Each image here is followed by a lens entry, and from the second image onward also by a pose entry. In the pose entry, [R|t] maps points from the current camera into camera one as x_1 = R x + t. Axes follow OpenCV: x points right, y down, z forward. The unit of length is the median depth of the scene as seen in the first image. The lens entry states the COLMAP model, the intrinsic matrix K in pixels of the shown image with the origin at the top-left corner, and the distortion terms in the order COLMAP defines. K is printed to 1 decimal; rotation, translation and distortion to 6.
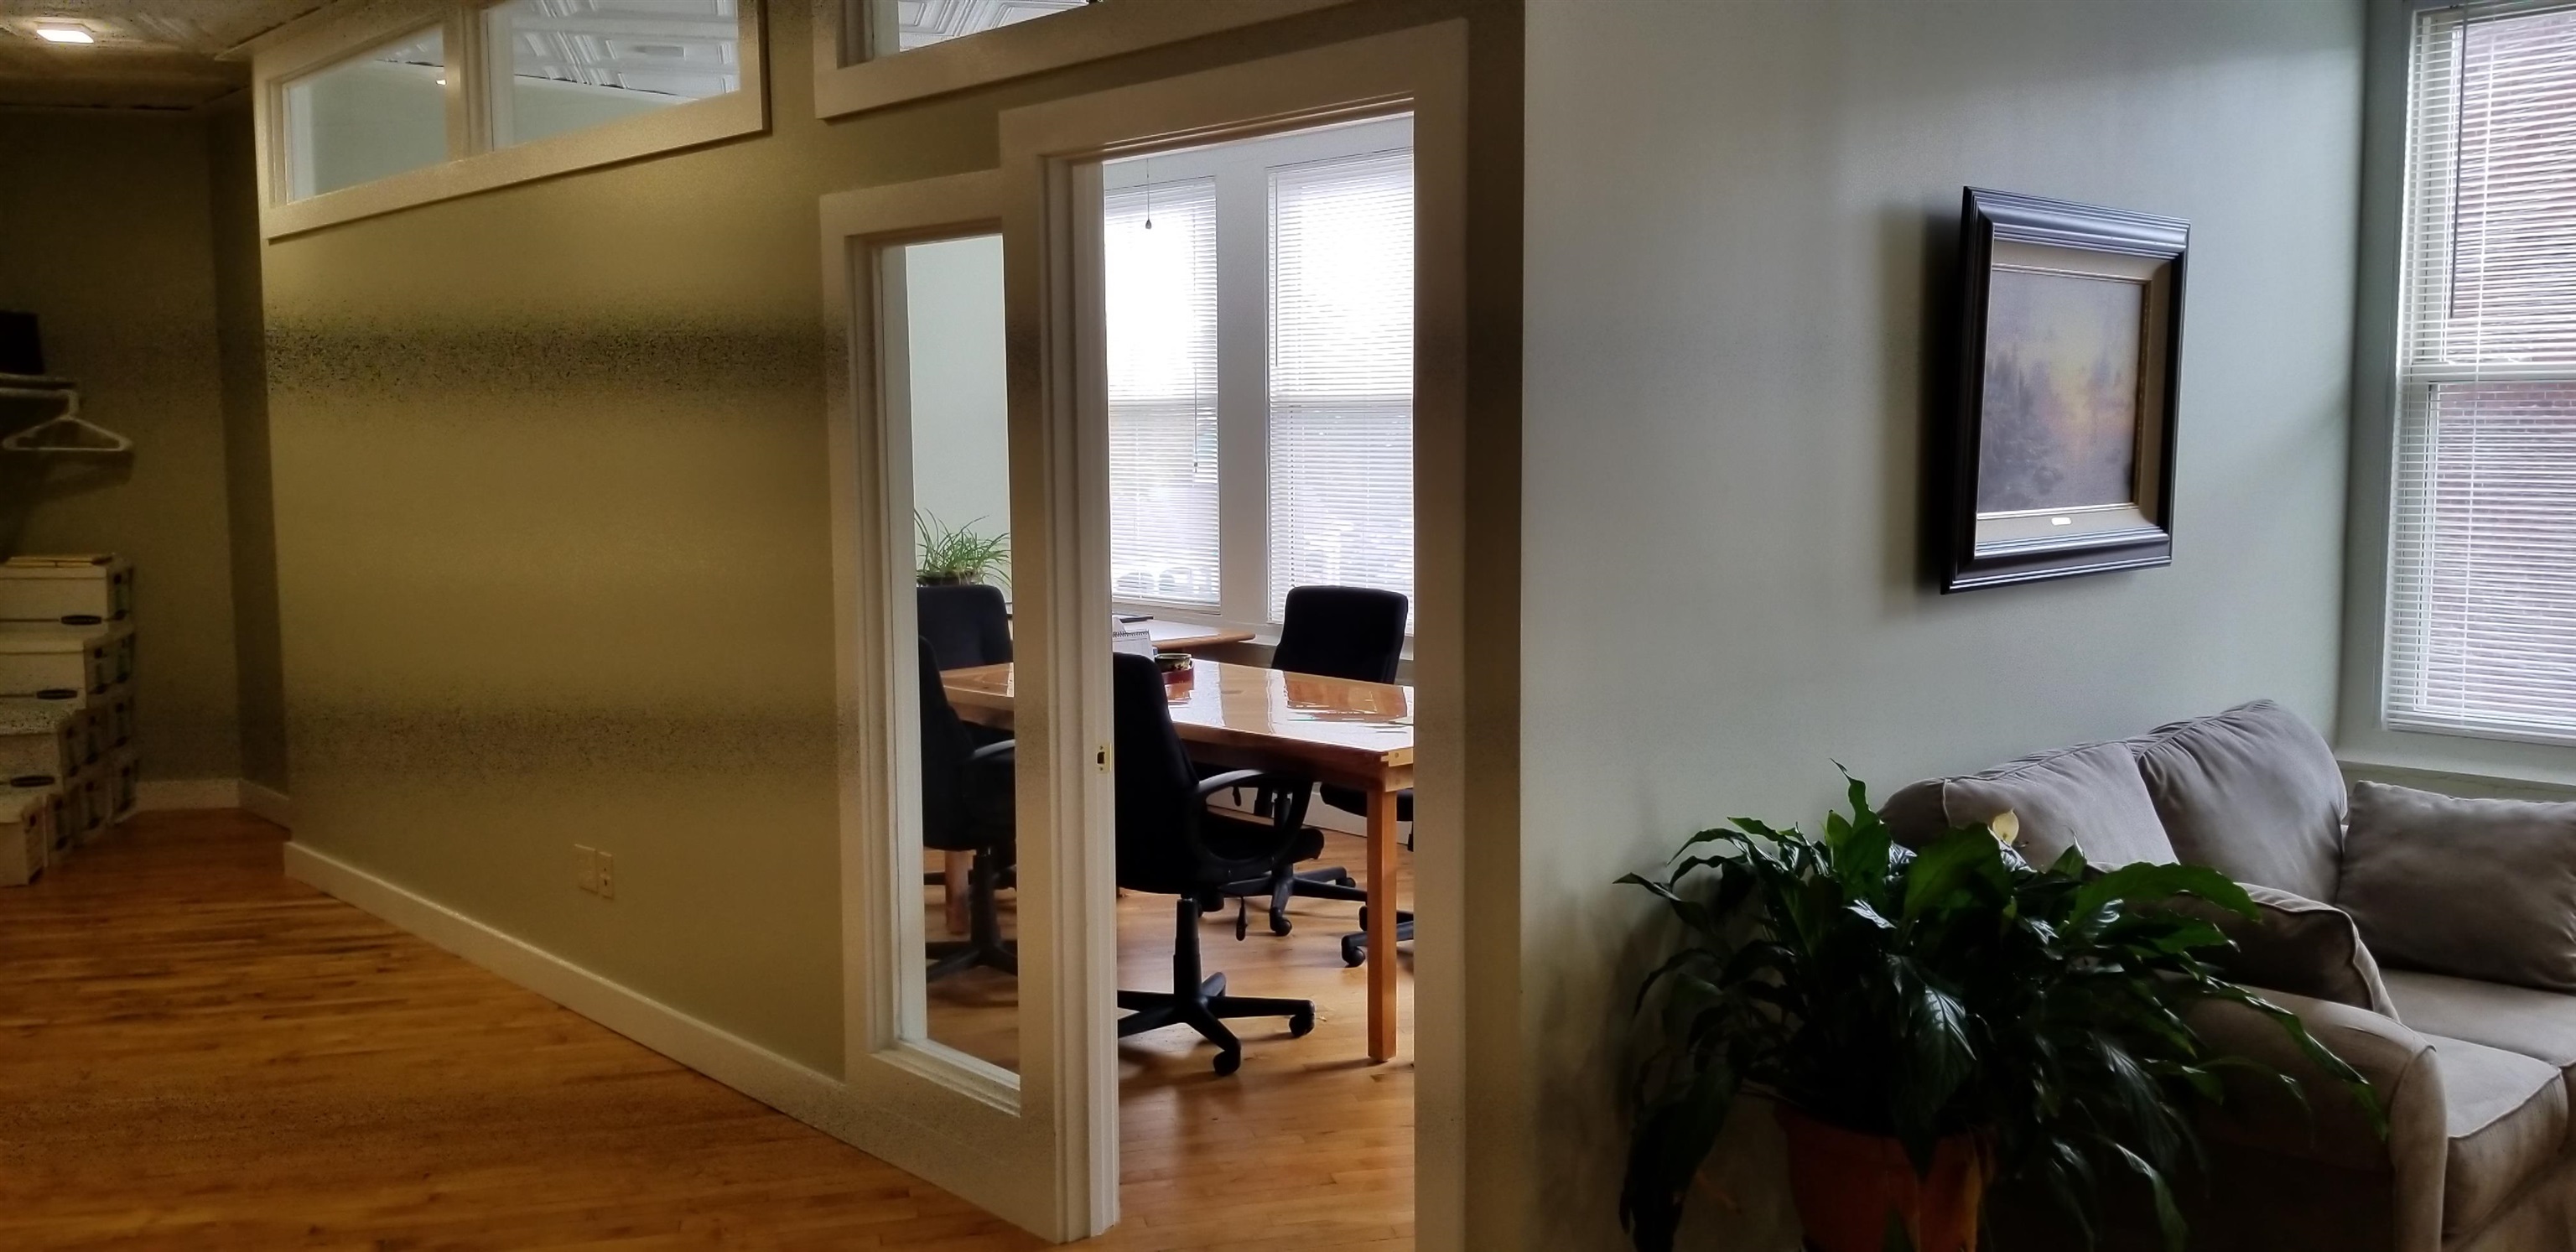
lens RADIAL K [[1945.3, 0, 1288.0], [0, 1945.3, 626.0], [0, 0, 1]] dist [0.008878, 0.001999]
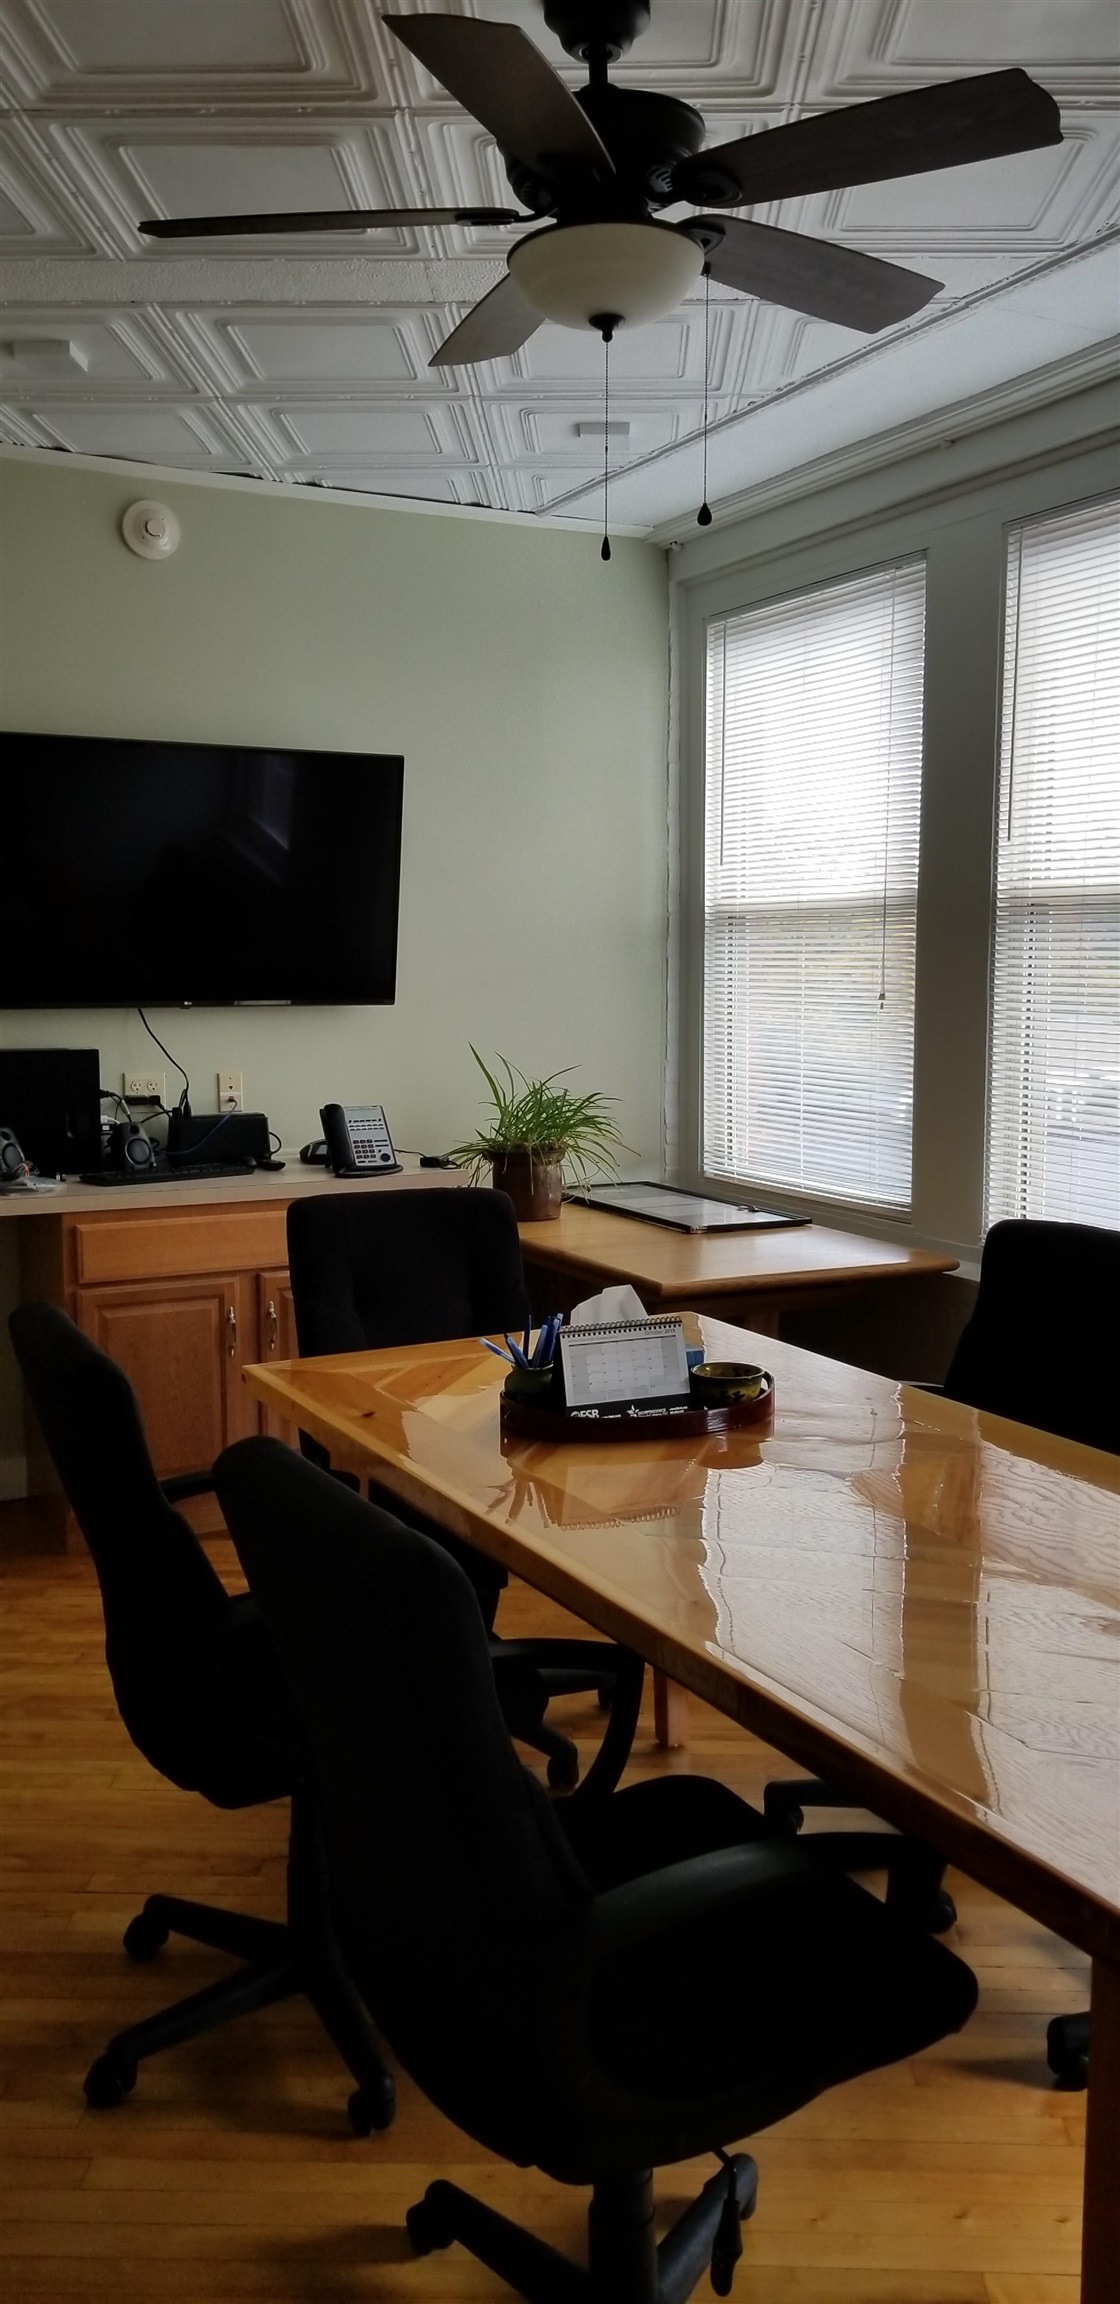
lens RADIAL K [[1739.8, 0, 560.0], [0, 1739.8, 1152.0], [0, 0, 1]] dist [0.008878, 0.001999]
pose [[0.957386, 0.040469, -0.285961, 0.019524], [-0.037690, 0.999174, 0.015219, -0.036344], [0.286340, -0.003793, 0.958121, 0.416328]]
